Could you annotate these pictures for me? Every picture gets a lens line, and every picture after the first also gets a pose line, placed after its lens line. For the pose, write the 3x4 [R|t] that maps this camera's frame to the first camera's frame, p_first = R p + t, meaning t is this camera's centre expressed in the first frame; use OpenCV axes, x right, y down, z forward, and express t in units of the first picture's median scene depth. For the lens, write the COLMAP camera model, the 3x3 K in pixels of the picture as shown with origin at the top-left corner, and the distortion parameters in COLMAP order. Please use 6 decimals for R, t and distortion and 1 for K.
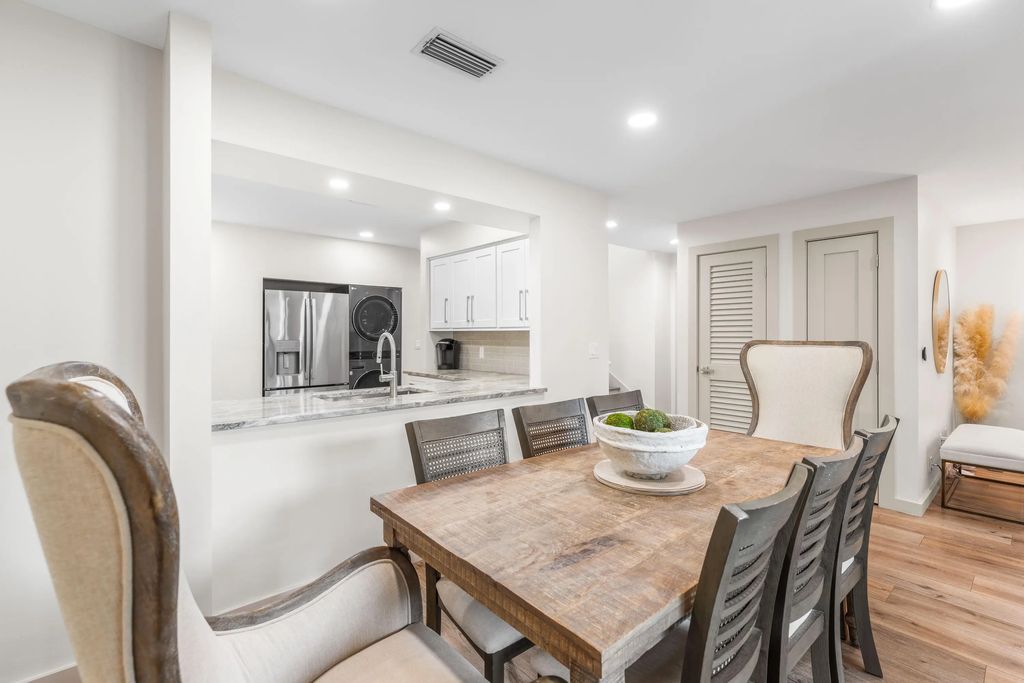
lens RADIAL K [[458.3, 0, 509.1], [0, 458.3, 334.2], [0, 0, 1]] dist [0.014792, -0.000436]
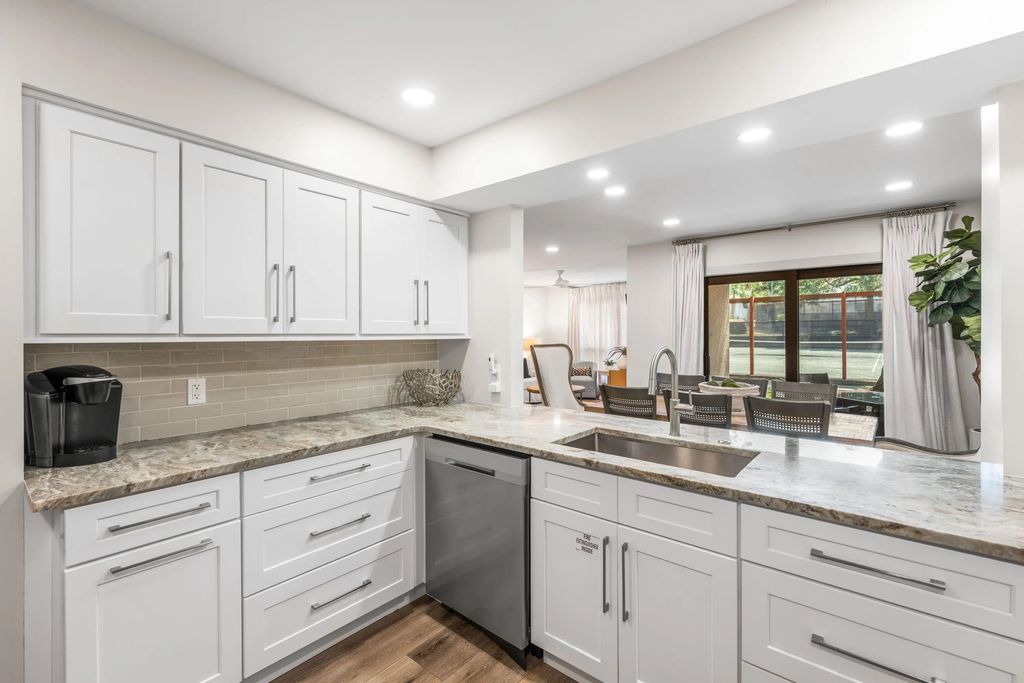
lens RADIAL K [[458.3, 0, 509.1], [0, 458.3, 334.2], [0, 0, 1]] dist [0.014792, -0.000436]
pose [[-0.179474, -0.003435, 0.983757, -0.509241], [-0.002551, 0.999992, 0.003026, -0.014441], [-0.983759, -0.001967, -0.179481, 0.761512]]
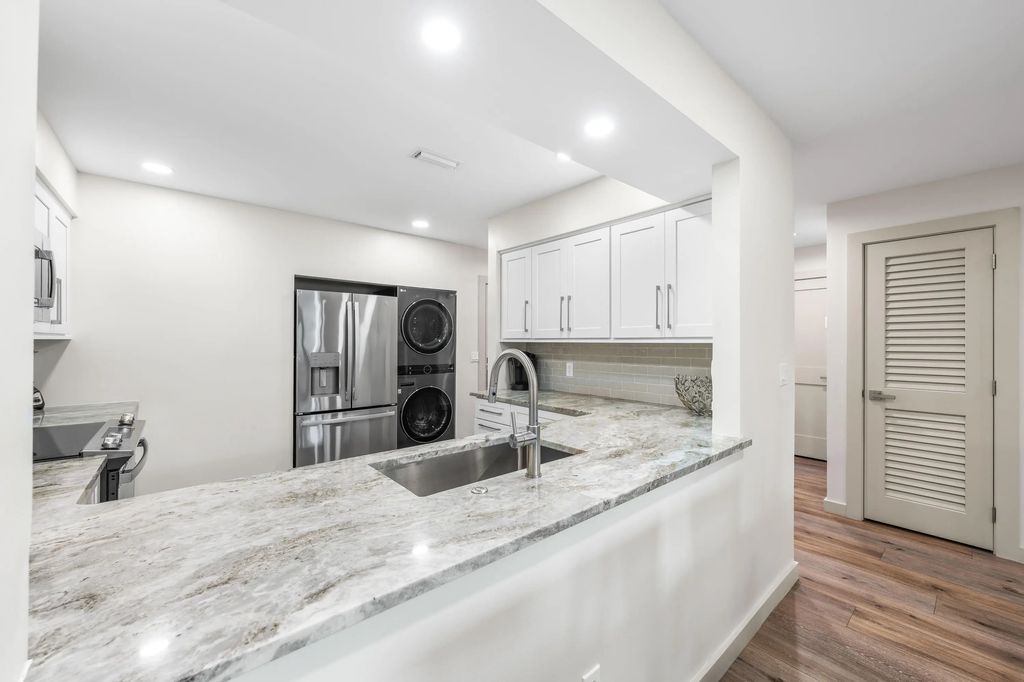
lens RADIAL K [[400.0, 0, 511.6], [0, 400.0, 342.5], [0, 0, 1]] dist [0.000869, 0.000122]
pose [[0.999992, 0.002595, -0.002941, -0.151194], [-0.002590, 0.999995, 0.001716, -0.007355], [0.002946, -0.001708, 0.999994, 0.298535]]
